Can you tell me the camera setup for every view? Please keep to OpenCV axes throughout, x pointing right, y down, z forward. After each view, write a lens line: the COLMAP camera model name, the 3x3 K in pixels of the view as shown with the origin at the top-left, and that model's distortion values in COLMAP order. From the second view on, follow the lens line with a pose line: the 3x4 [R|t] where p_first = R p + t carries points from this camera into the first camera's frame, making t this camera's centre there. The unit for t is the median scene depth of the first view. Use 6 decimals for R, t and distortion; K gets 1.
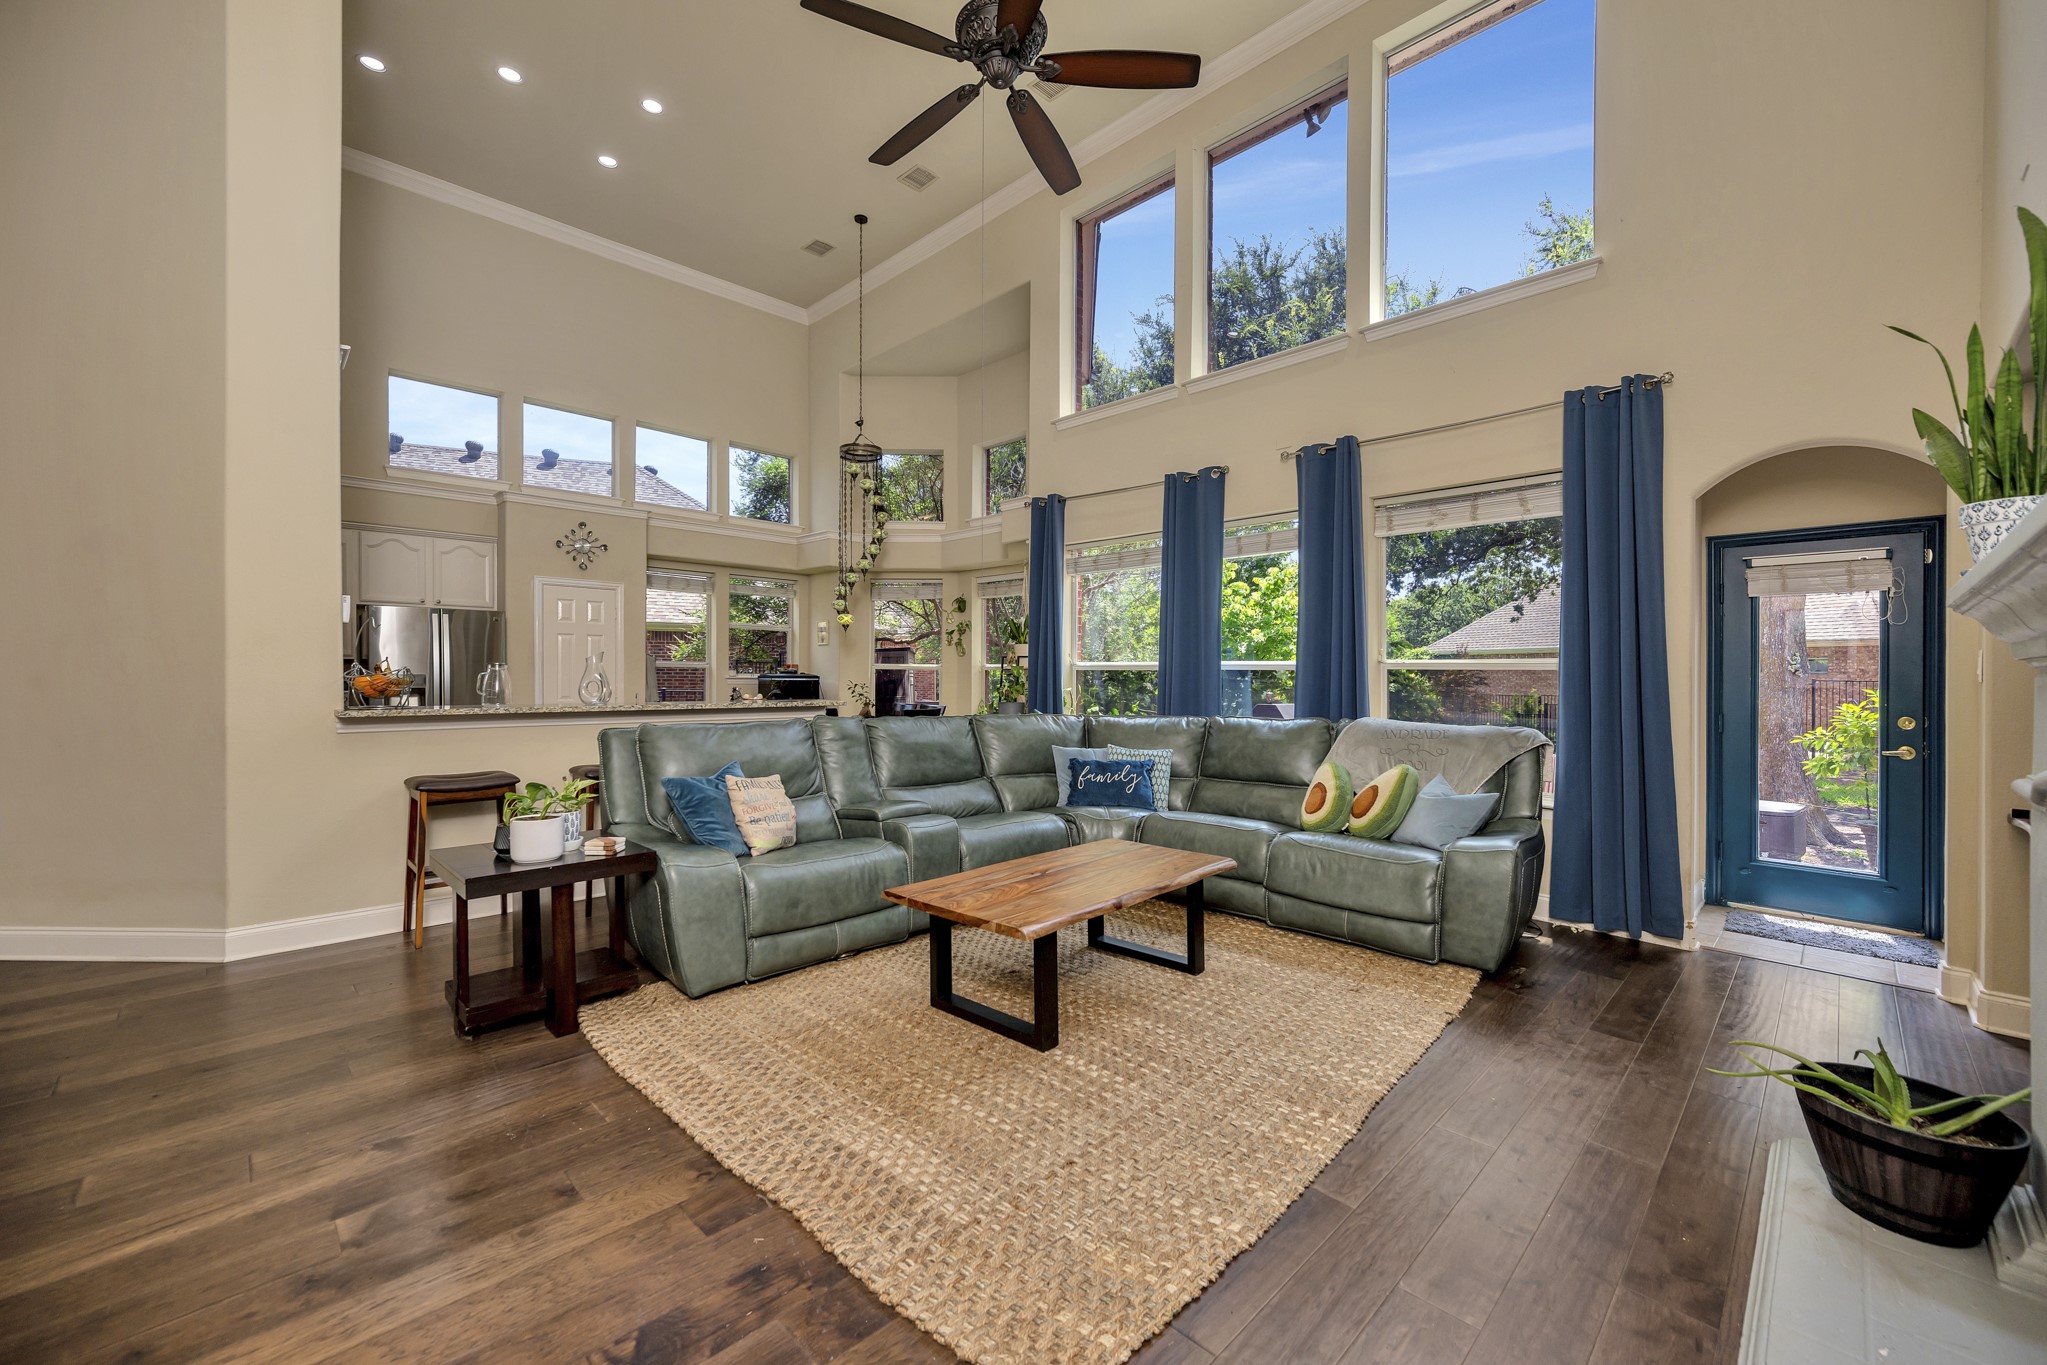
lens RADIAL K [[820.1, 0, 1010.3], [0, 820.1, 676.9], [0, 0, 1]] dist [0.007501, -0.000493]
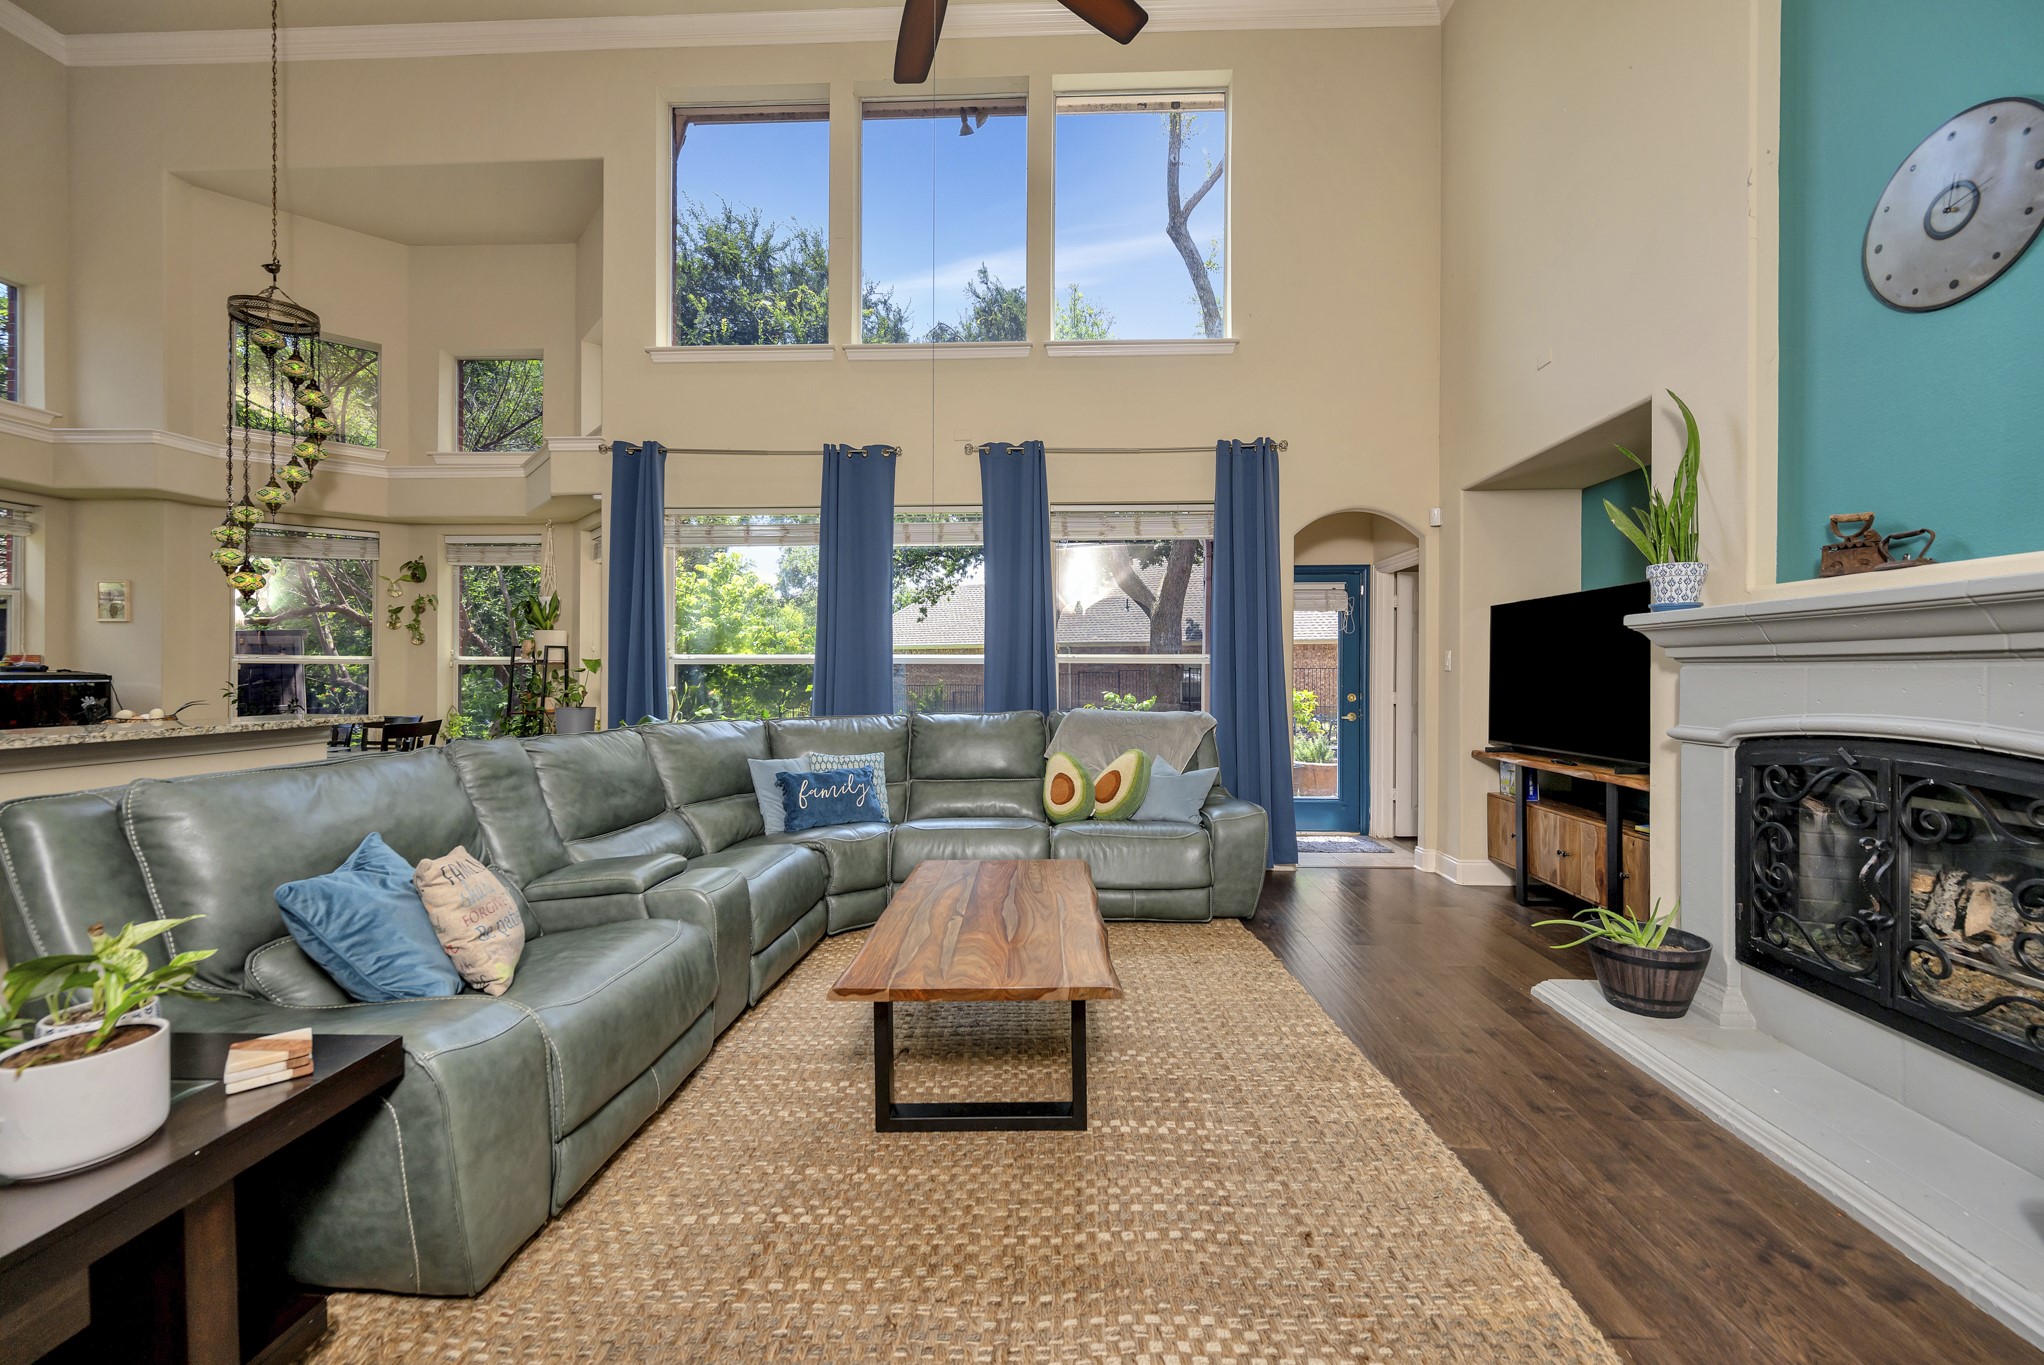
lens RADIAL K [[818.9, 0, 1024.6], [0, 818.9, 670.1], [0, 0, 1]] dist [0.007501, -0.000493]
pose [[0.728056, -0.006823, 0.685483, -0.308059], [0.006695, 0.999974, 0.002843, -0.003345], [-0.685485, 0.002519, 0.728083, 0.240854]]
